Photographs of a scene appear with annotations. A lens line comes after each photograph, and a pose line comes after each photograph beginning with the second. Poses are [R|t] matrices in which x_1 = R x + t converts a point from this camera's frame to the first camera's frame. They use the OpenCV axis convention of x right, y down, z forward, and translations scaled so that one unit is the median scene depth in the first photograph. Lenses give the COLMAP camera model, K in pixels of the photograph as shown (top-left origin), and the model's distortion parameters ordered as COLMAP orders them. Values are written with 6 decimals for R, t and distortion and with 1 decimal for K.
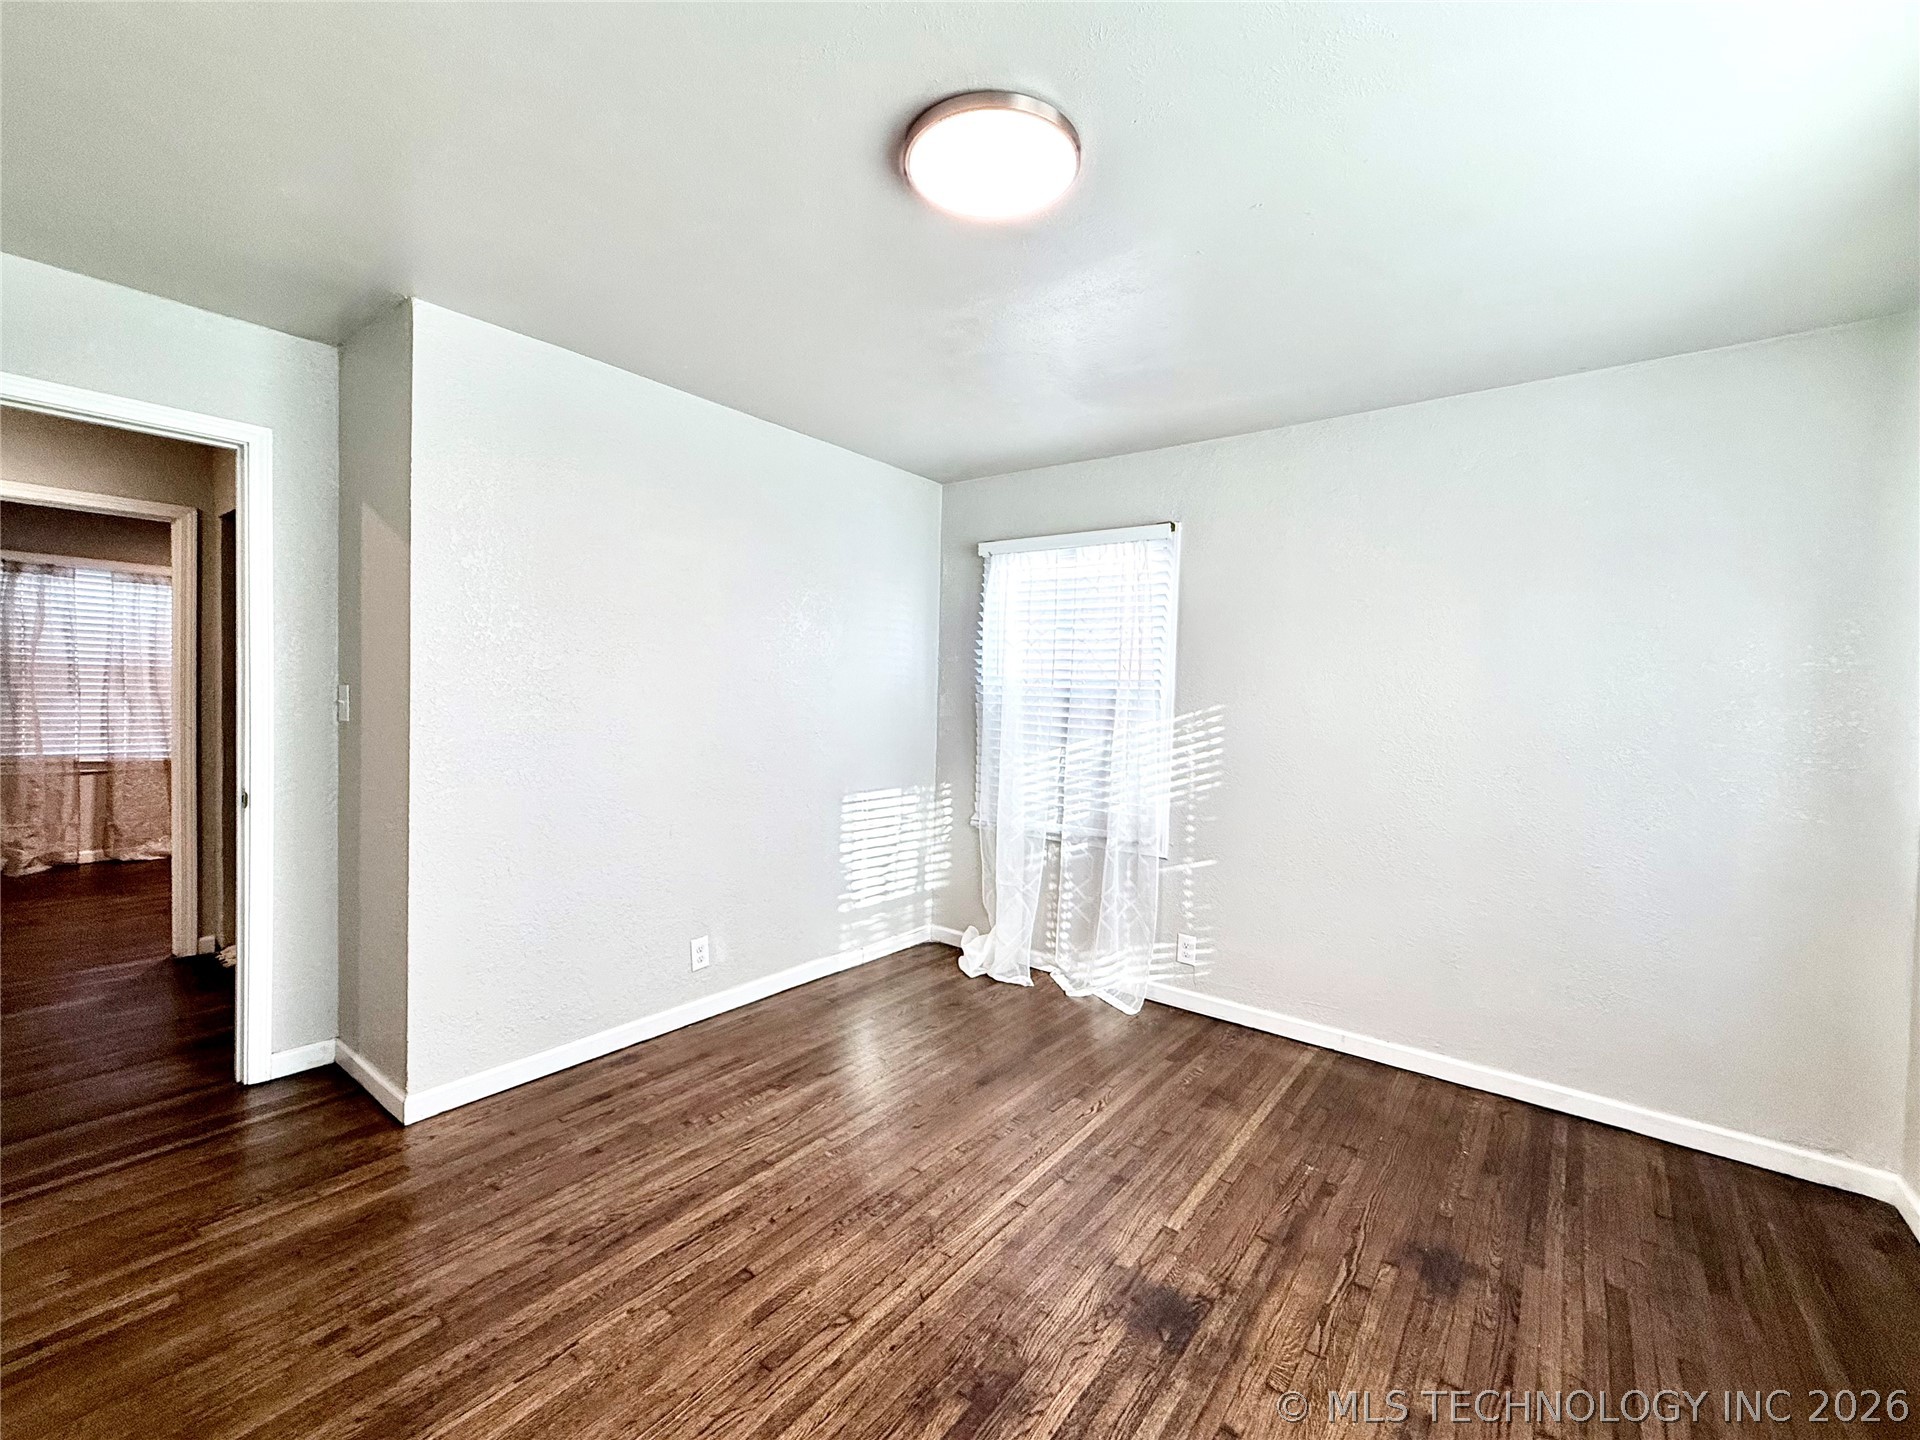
lens RADIAL K [[798.8, 0, 961.7], [0, 798.8, 721.1], [0, 0, 1]] dist [-0.000022, -0.000045]
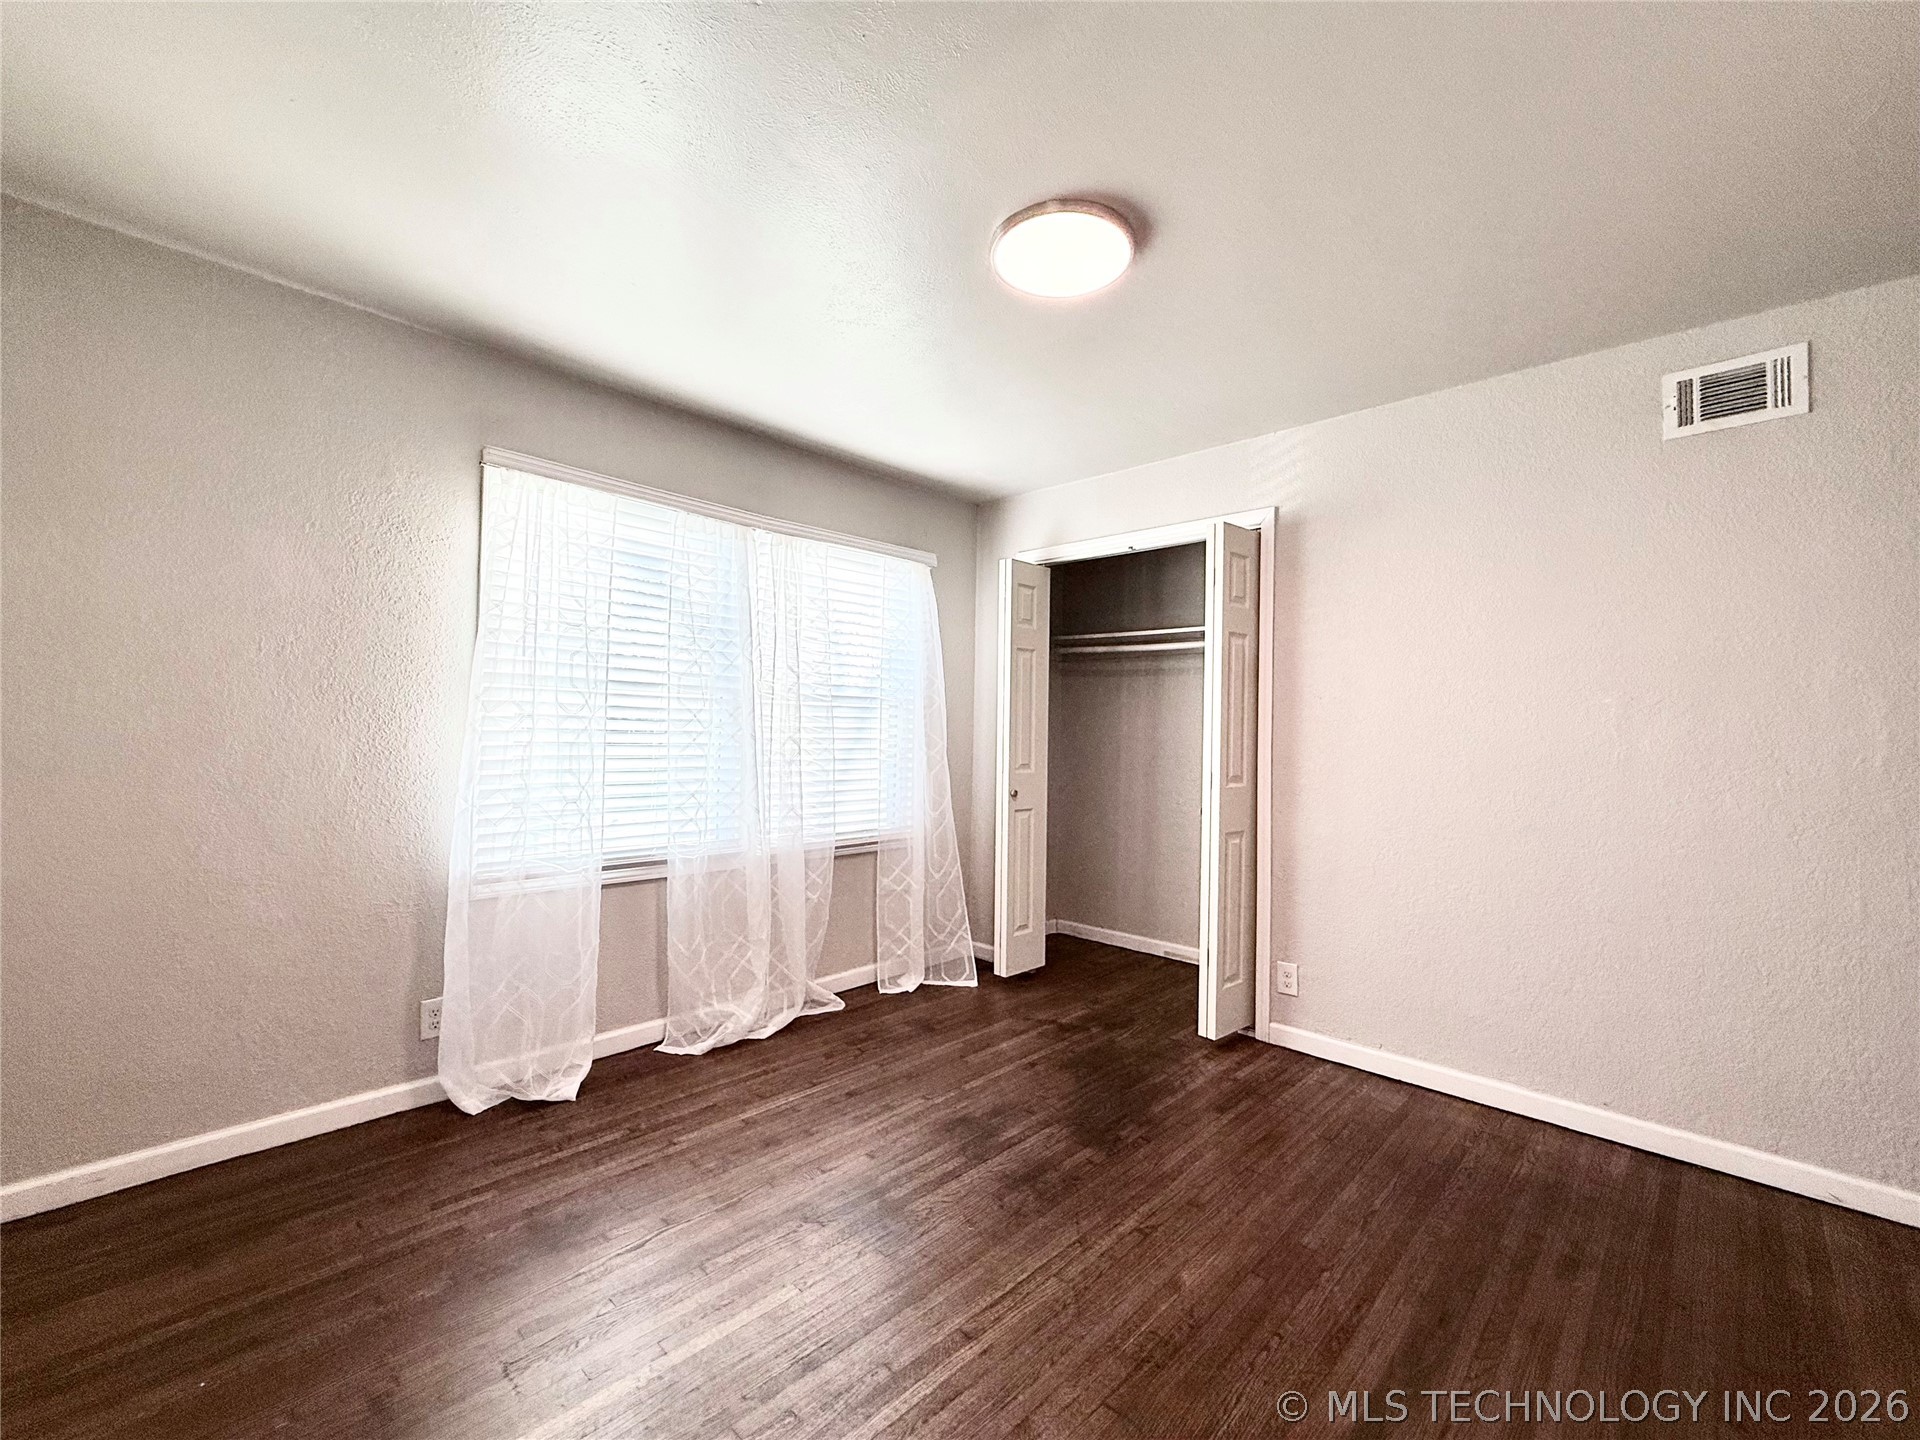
lens RADIAL K [[798.8, 0, 961.7], [0, 798.8, 721.1], [0, 0, 1]] dist [-0.000022, -0.000045]
pose [[-0.993209, -0.043608, 0.107867, 0.012614], [-0.041465, 0.998897, 0.022031, 0.000952], [-0.108708, 0.017409, -0.993921, 1.086280]]
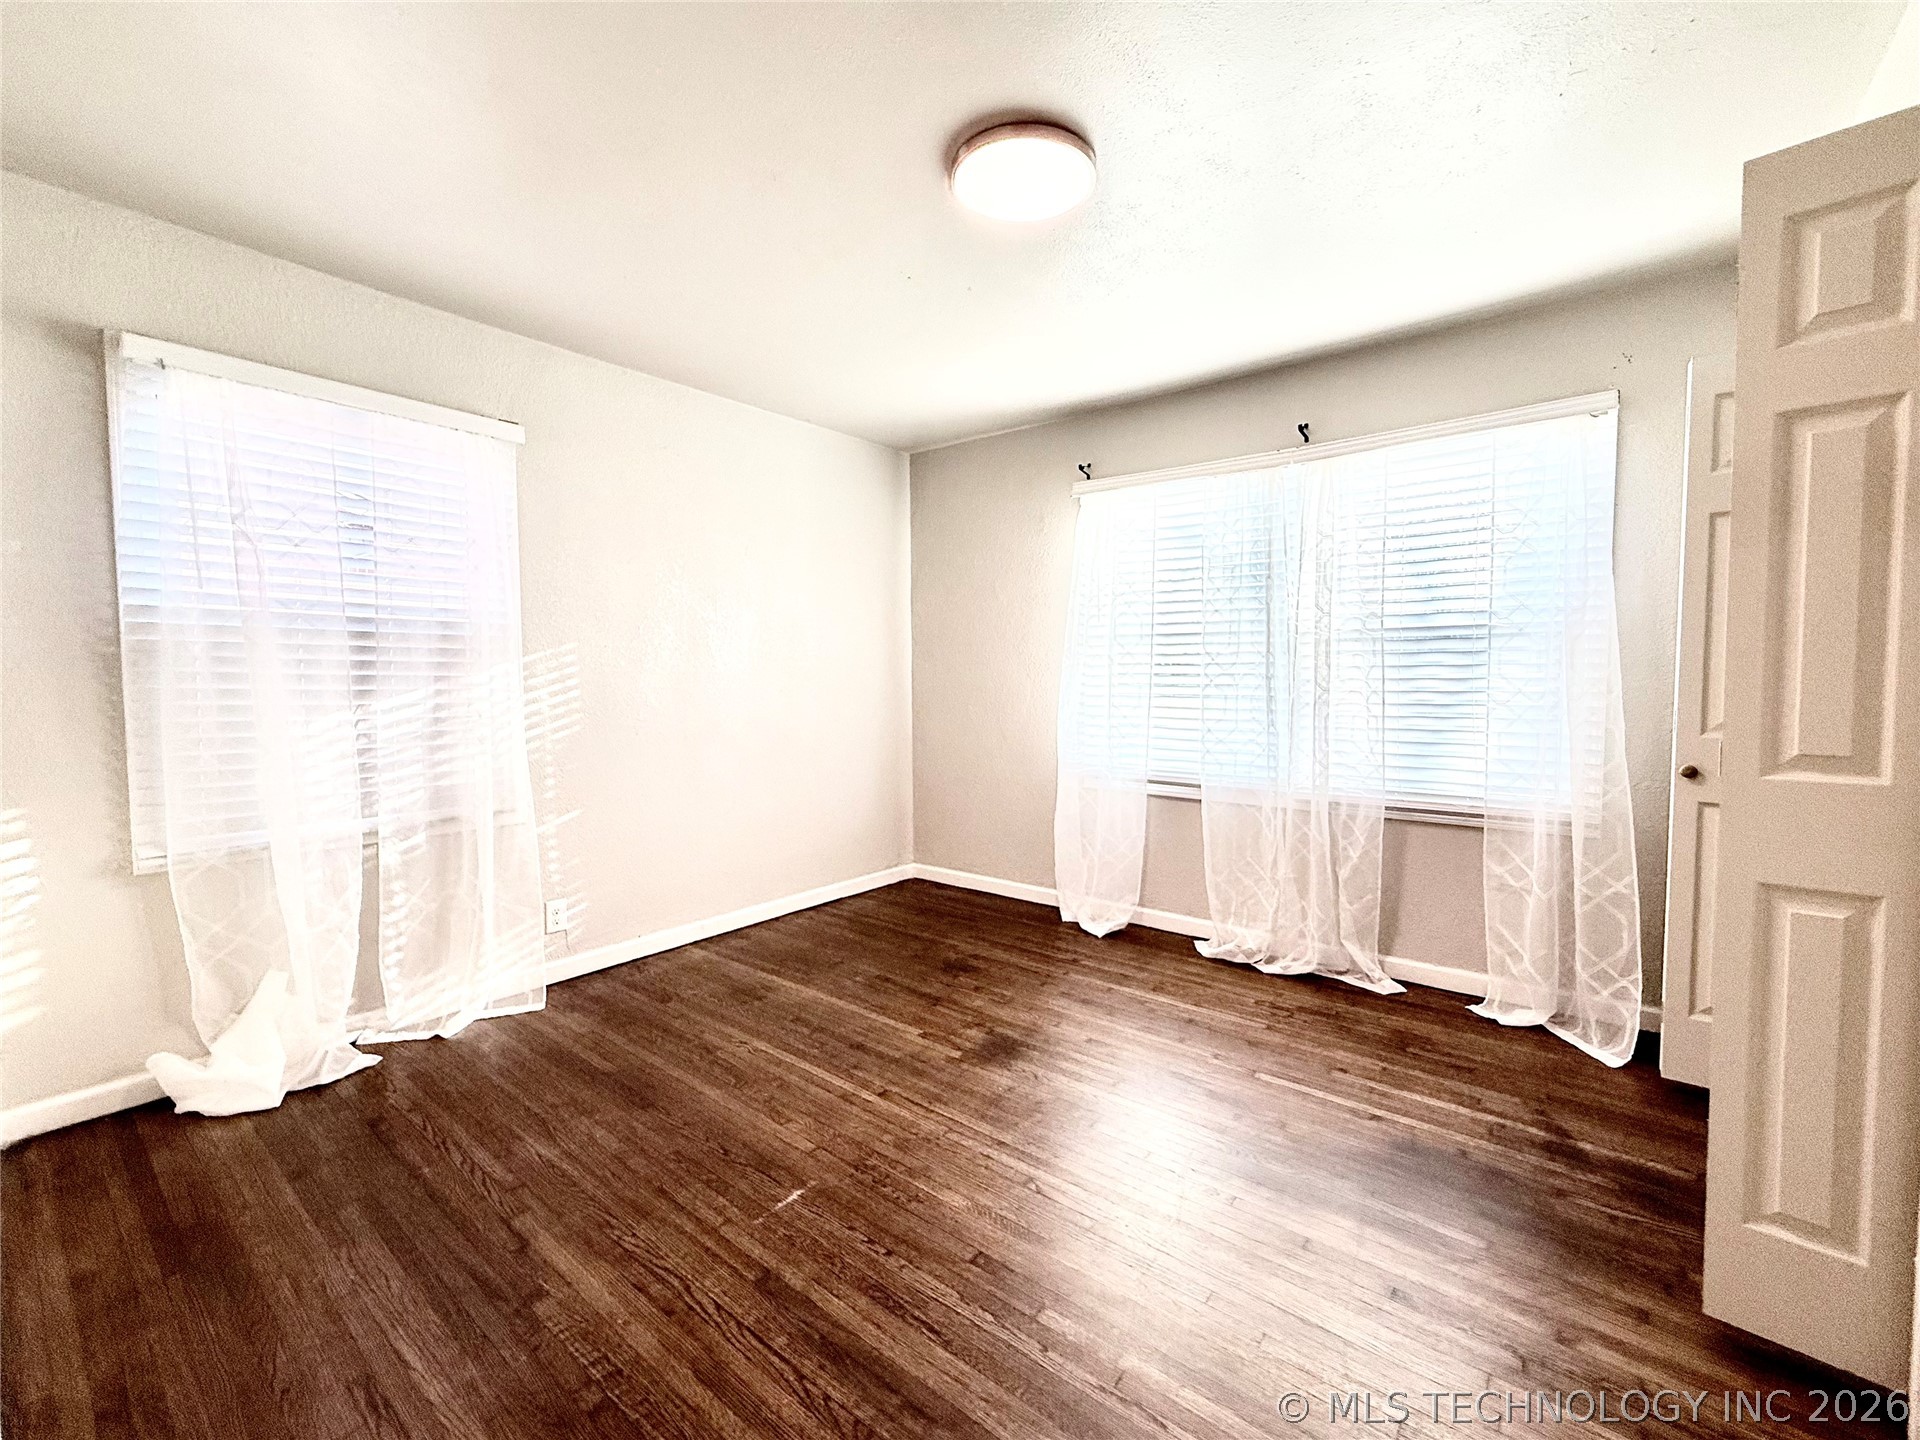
lens RADIAL K [[798.8, 0, 961.7], [0, 798.8, 721.1], [0, 0, 1]] dist [-0.000022, -0.000045]
pose [[0.016205, -0.085138, 0.996237, -0.600160], [0.035639, 0.995784, 0.084519, 0.007679], [-0.999233, 0.034135, 0.019171, 0.530226]]
